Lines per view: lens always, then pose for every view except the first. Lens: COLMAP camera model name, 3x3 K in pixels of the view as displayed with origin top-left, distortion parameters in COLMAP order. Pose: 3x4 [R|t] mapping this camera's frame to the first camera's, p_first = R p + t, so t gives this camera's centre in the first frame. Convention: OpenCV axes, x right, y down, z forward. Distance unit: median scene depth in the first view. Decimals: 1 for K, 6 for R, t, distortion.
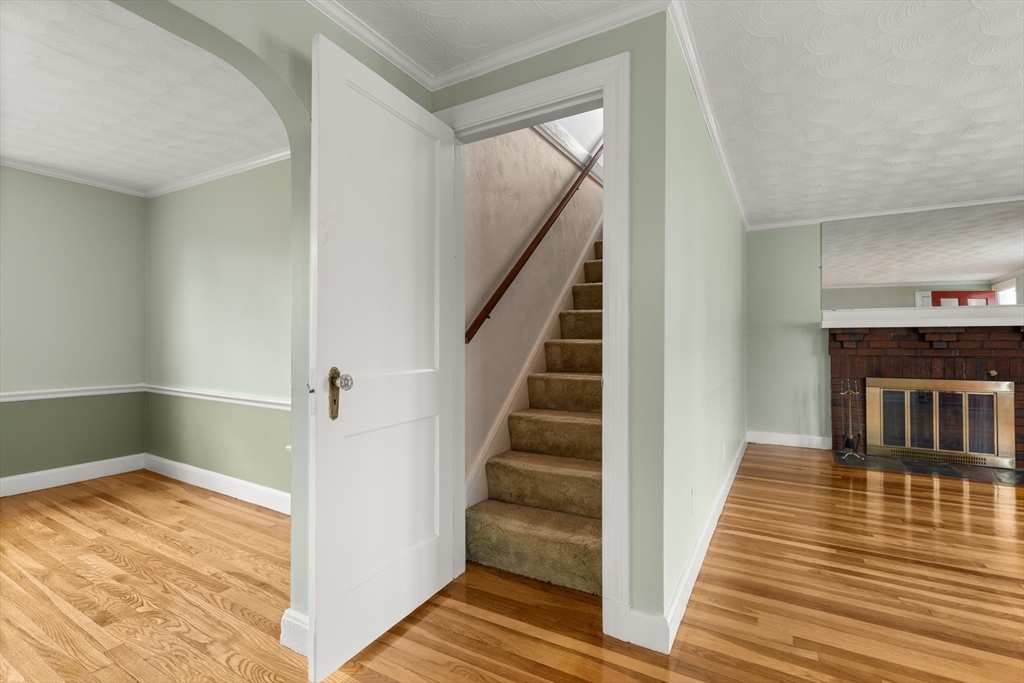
lens RADIAL K [[464.1, 0, 516.1], [0, 464.1, 338.3], [0, 0, 1]] dist [0.008848, -0.001750]
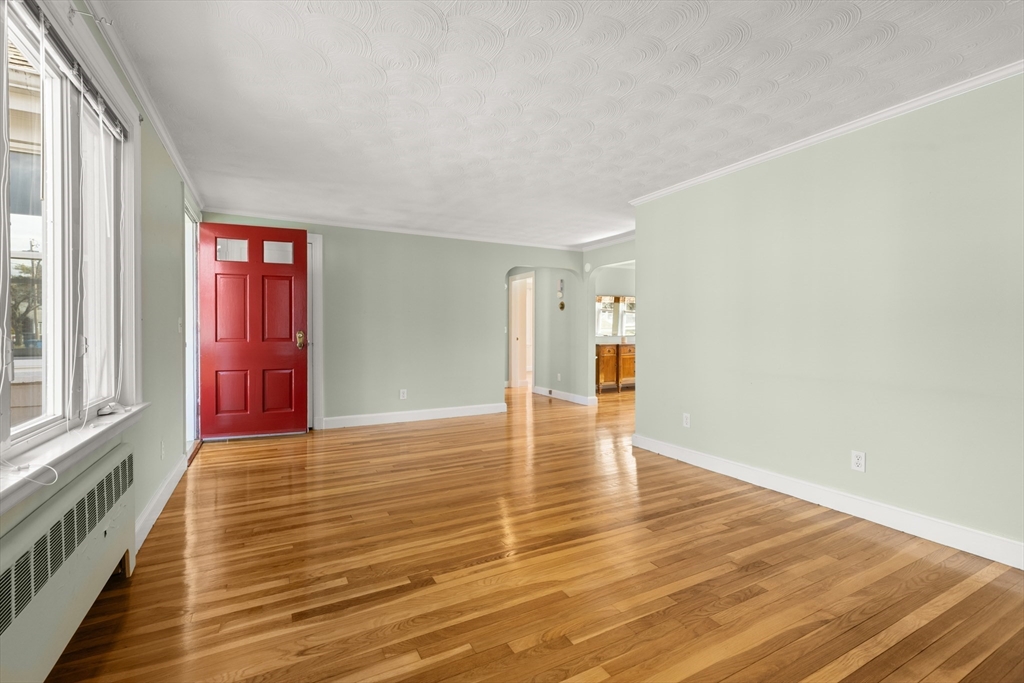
lens RADIAL K [[464.1, 0, 516.6], [0, 464.1, 336.9], [0, 0, 1]] dist [0.008848, -0.001750]
pose [[-0.525309, 0.012505, -0.850820, 1.214731], [0.006861, 0.999922, 0.010461, 0.004000], [0.850884, -0.000343, -0.525353, 0.754774]]
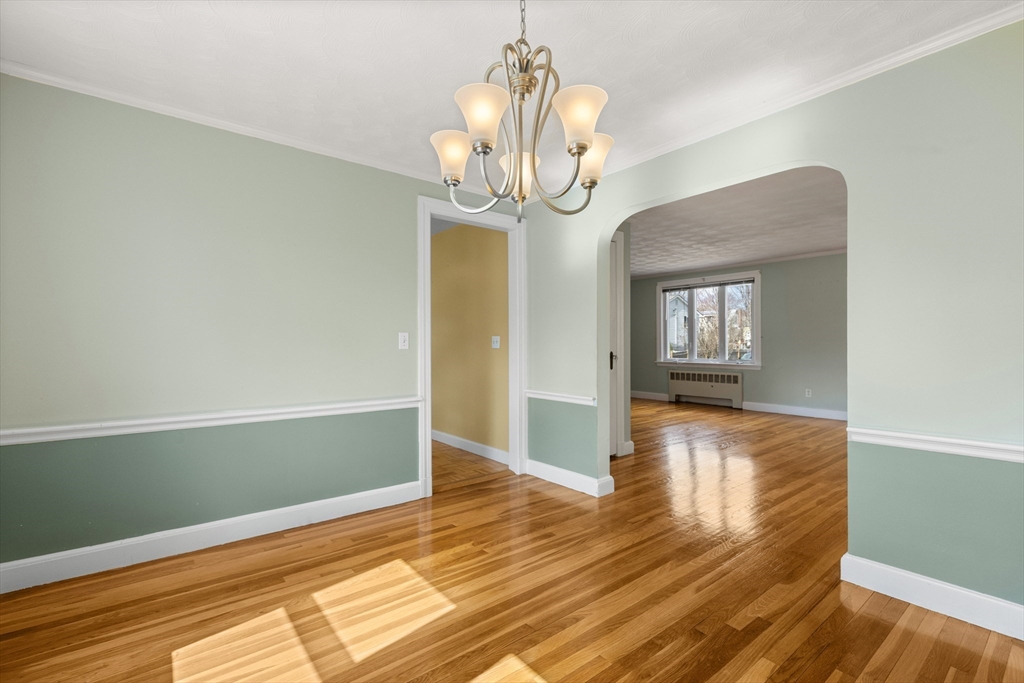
lens RADIAL K [[464.1, 0, 514.5], [0, 464.1, 345.9], [0, 0, 1]] dist [0.008848, -0.001750]
pose [[0.361949, -0.012800, 0.932110, -1.063415], [-0.002118, 0.999892, 0.014553, -0.005759], [-0.932196, -0.007241, 0.361883, 0.269446]]
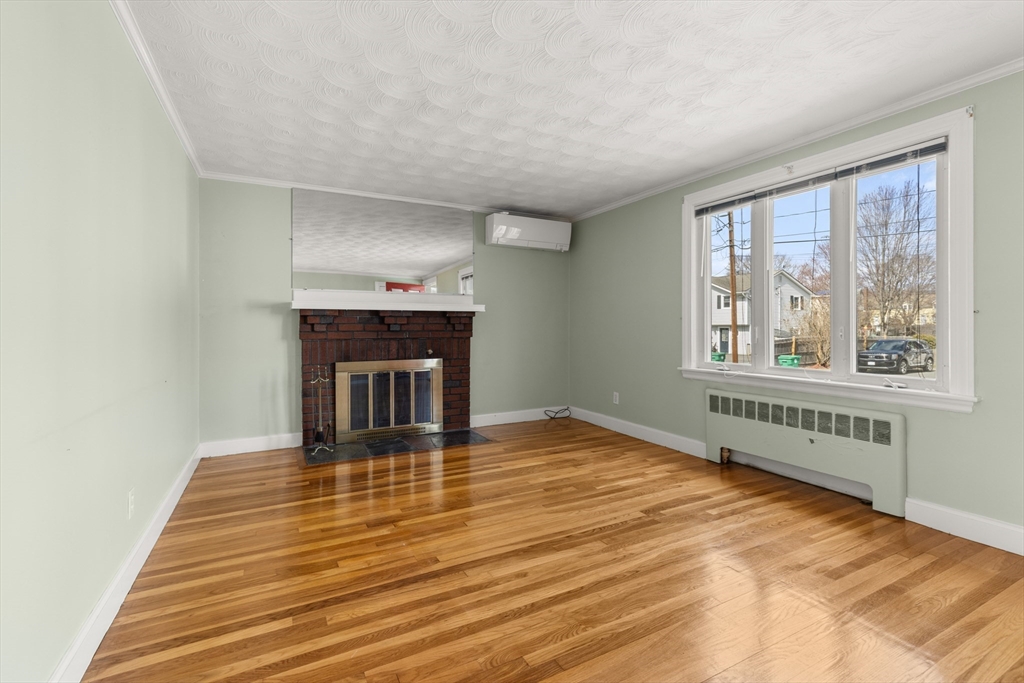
lens RADIAL K [[464.1, 0, 520.8], [0, 464.1, 326.1], [0, 0, 1]] dist [0.008848, -0.001750]
pose [[0.526441, -0.002580, 0.850208, 0.163735], [-0.005572, 0.999963, 0.006484, 0.002337], [-0.850194, -0.008150, 0.526407, 0.206082]]
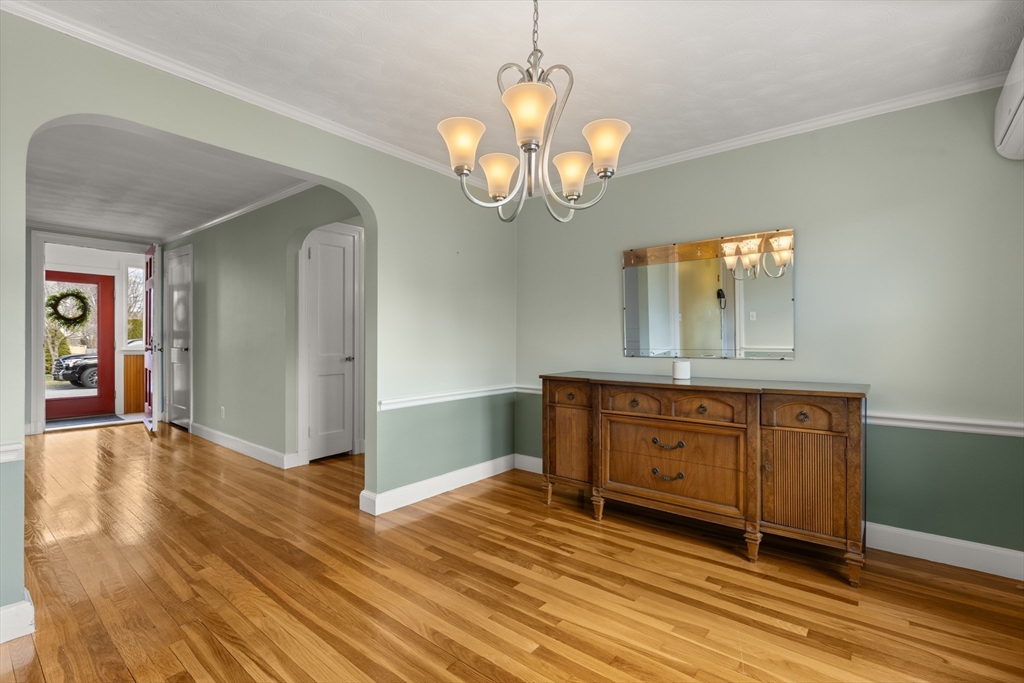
lens RADIAL K [[464.1, 0, 525.6], [0, 464.1, 345.4], [0, 0, 1]] dist [0.008848, -0.001750]
pose [[-0.989778, -0.011938, 0.142117, -0.746947], [-0.011393, 0.999924, 0.004649, 0.000413], [-0.142162, 0.002982, -0.989839, 0.812012]]
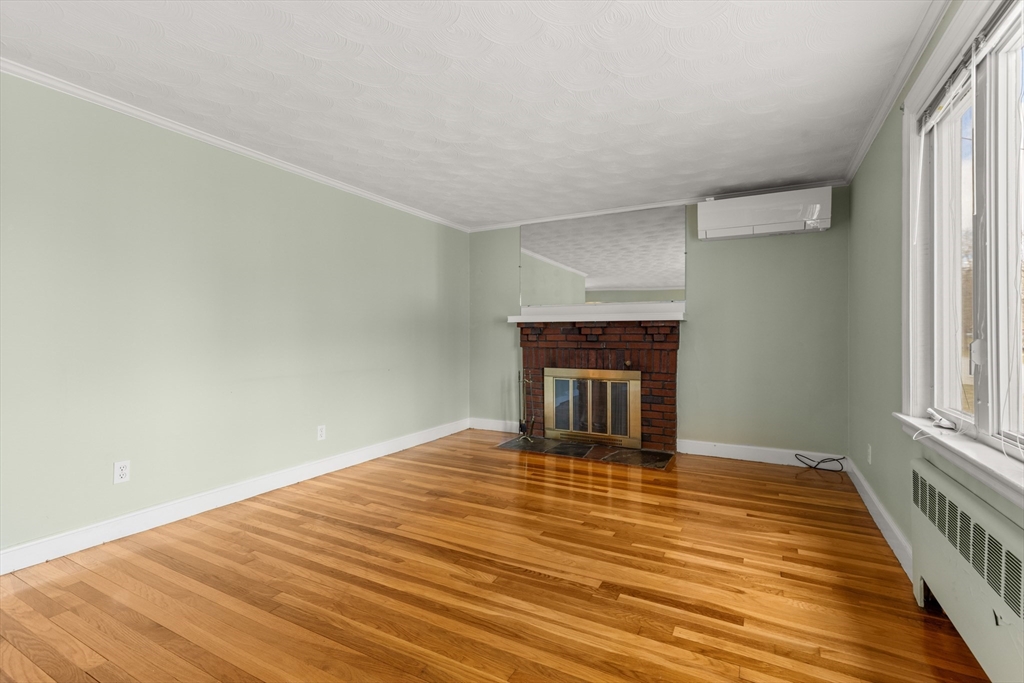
lens RADIAL K [[464.1, 0, 518.8], [0, 464.1, 333.4], [0, 0, 1]] dist [0.008848, -0.001750]
pose [[0.999384, 0.001408, 0.035078, 0.721621], [-0.001528, 0.999993, 0.003389, 0.000000], [-0.035073, -0.003440, 0.999379, -0.097536]]
